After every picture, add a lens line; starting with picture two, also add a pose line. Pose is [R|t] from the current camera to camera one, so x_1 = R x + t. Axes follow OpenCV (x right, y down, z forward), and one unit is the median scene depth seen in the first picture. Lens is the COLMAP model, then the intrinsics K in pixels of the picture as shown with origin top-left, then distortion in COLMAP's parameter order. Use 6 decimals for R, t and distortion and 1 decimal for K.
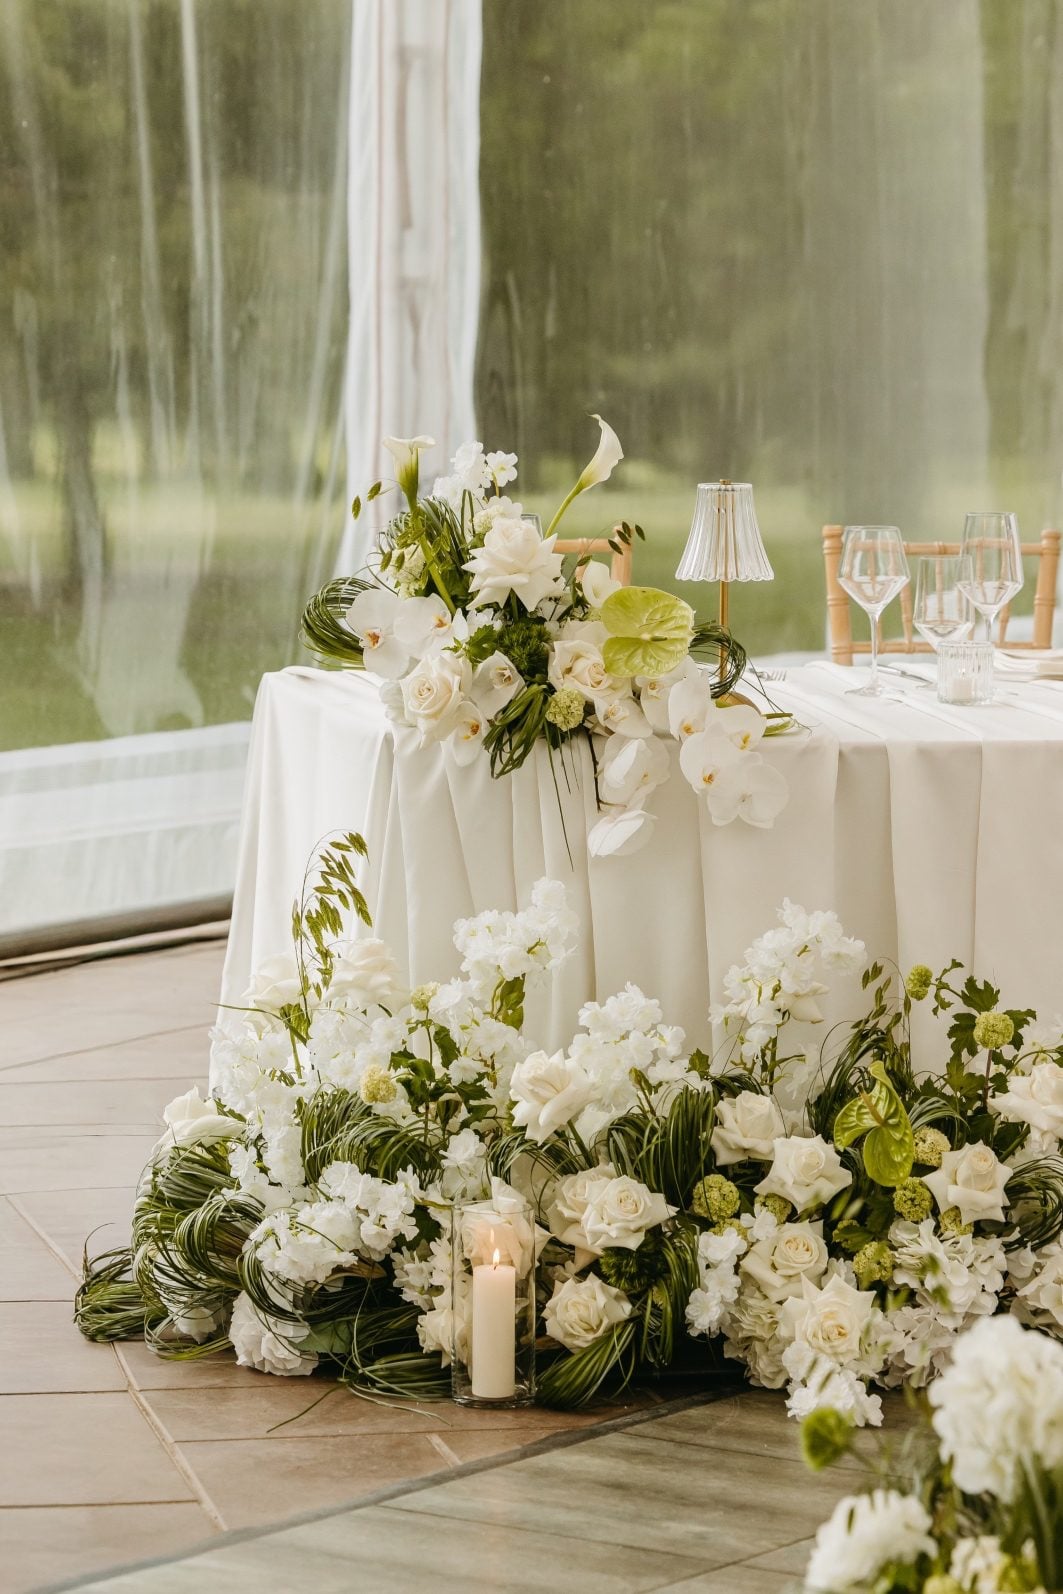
lens RADIAL K [[4984.5, 0, 531.5], [0, 4984.5, 797.0], [0, 0, 1]] dist [-0.193628, -0.111186]
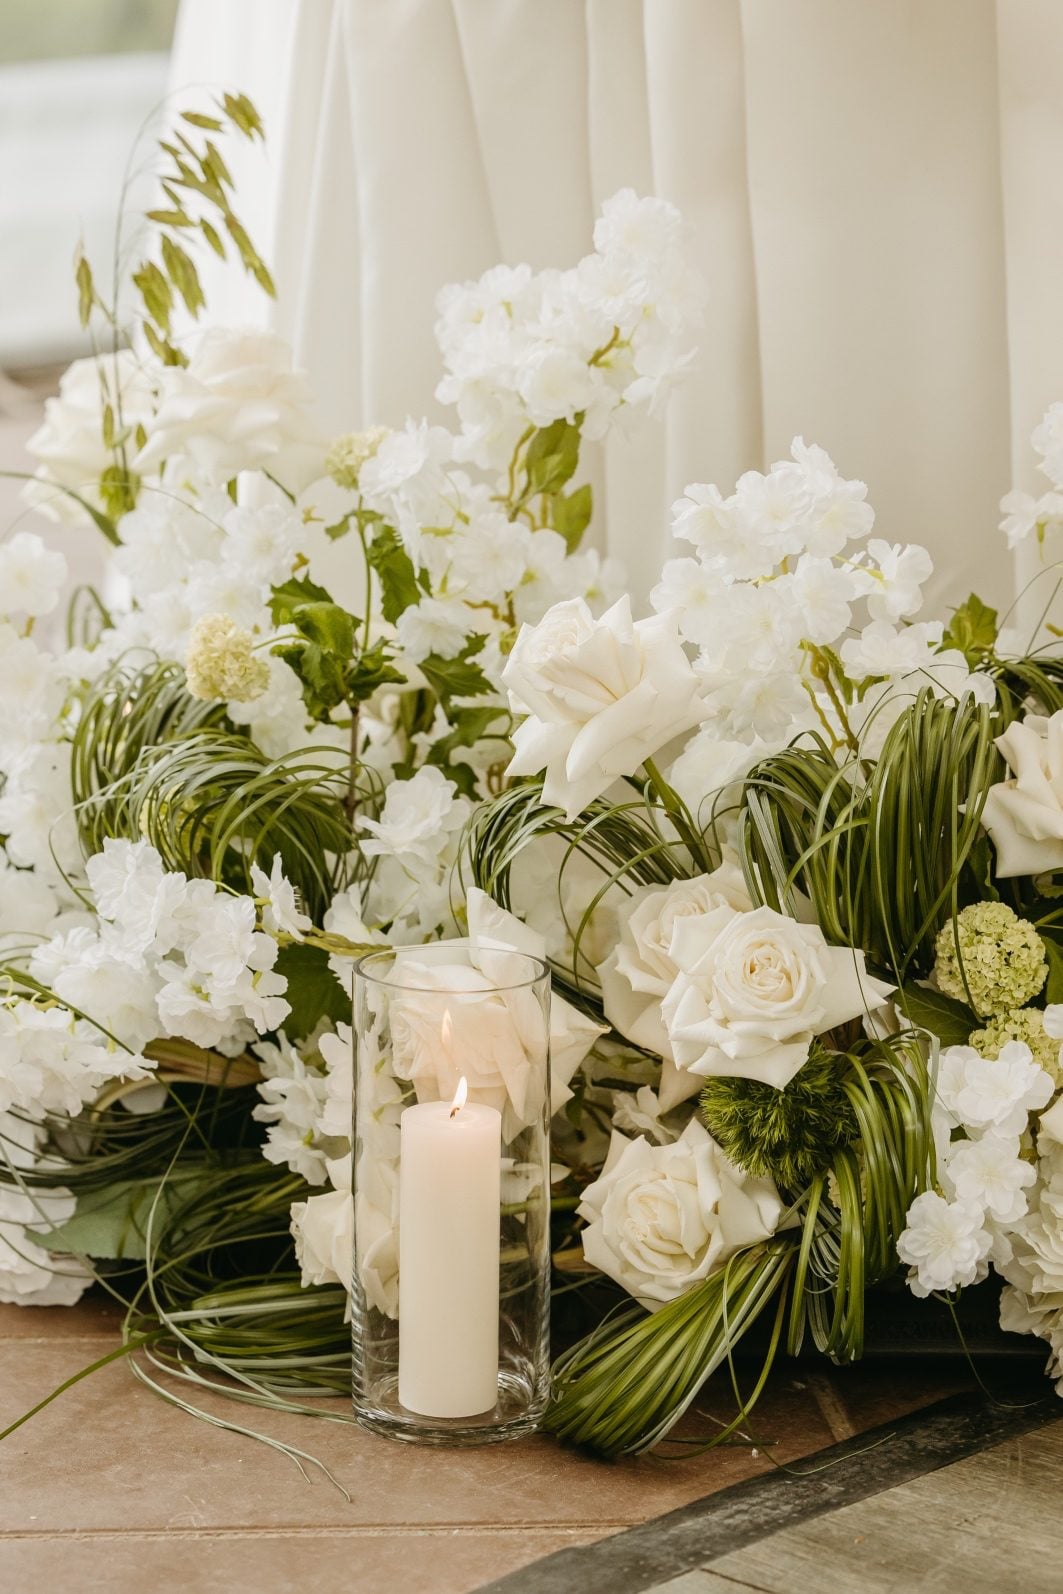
lens RADIAL K [[4984.5, 0, 531.5], [0, 4984.5, 797.0], [0, 0, 1]] dist [-0.193628, -0.111186]
pose [[0.995036, 0.029764, -0.094962, 0.037772], [-0.018675, 0.993121, 0.115593, 0.019145], [0.097749, -0.113246, 0.988747, 0.578792]]
